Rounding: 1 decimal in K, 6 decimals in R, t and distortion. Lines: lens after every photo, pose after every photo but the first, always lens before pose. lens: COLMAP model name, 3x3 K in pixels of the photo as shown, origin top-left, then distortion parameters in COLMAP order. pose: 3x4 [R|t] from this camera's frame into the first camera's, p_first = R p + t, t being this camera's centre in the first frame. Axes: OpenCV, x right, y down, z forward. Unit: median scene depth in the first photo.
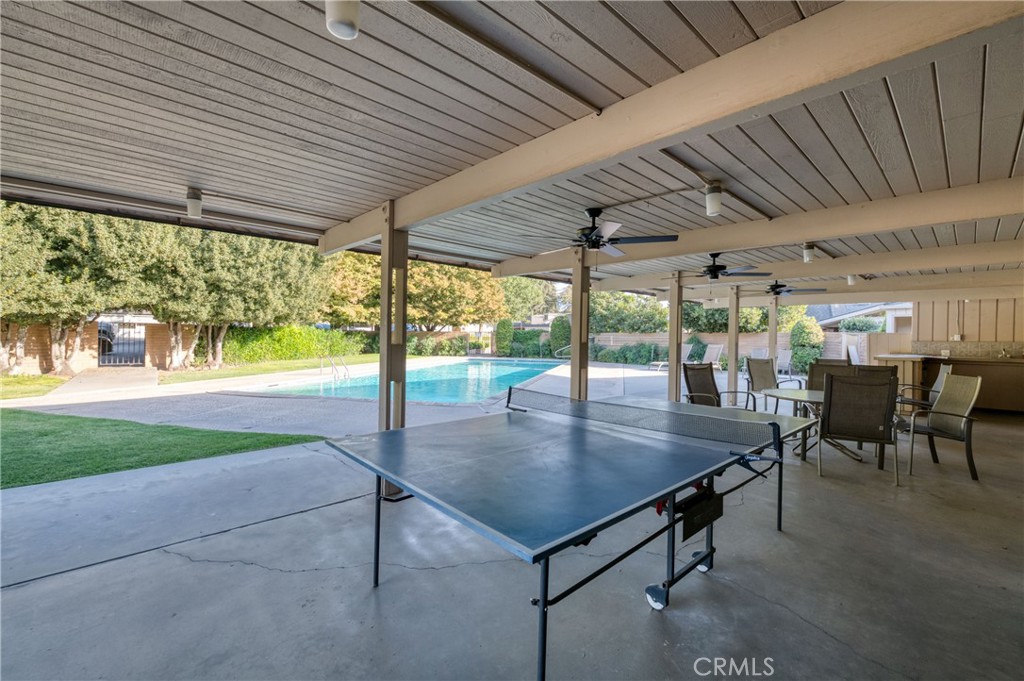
lens RADIAL K [[430.3, 0, 511.0], [0, 430.3, 340.2], [0, 0, 1]] dist [-0.000595, -0.000026]
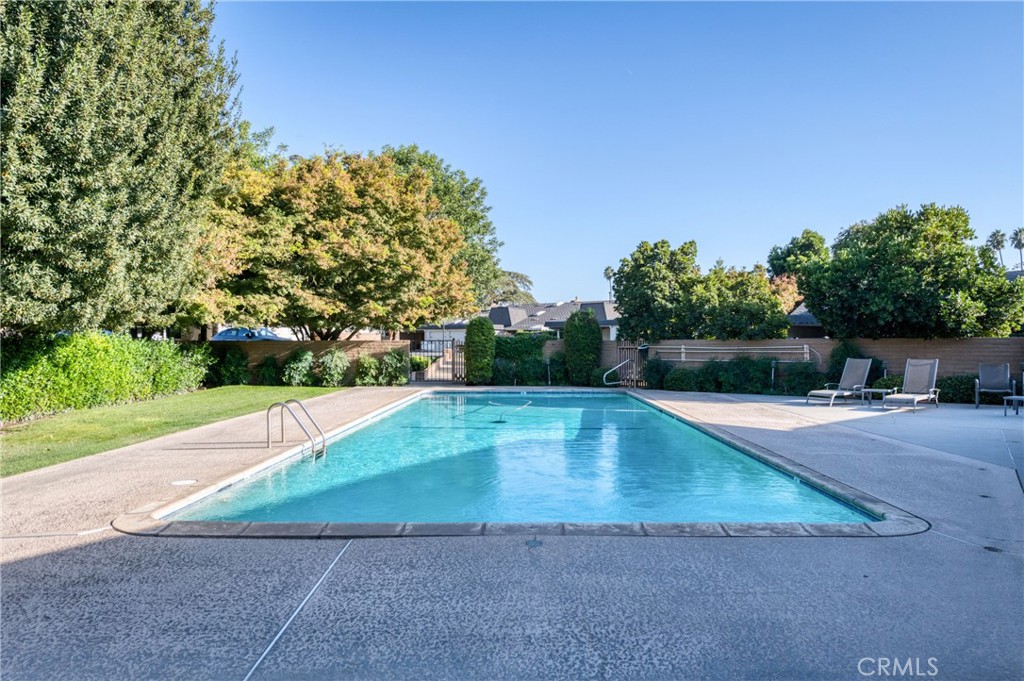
lens RADIAL K [[685.7, 0, 512.6], [0, 685.7, 338.3], [0, 0, 1]] dist [0.006026, 0.000355]
pose [[0.971825, -0.011759, 0.235411, -0.194281], [0.015409, 0.999788, -0.013670, -0.009385], [-0.235200, 0.016912, 0.971800, 0.137077]]
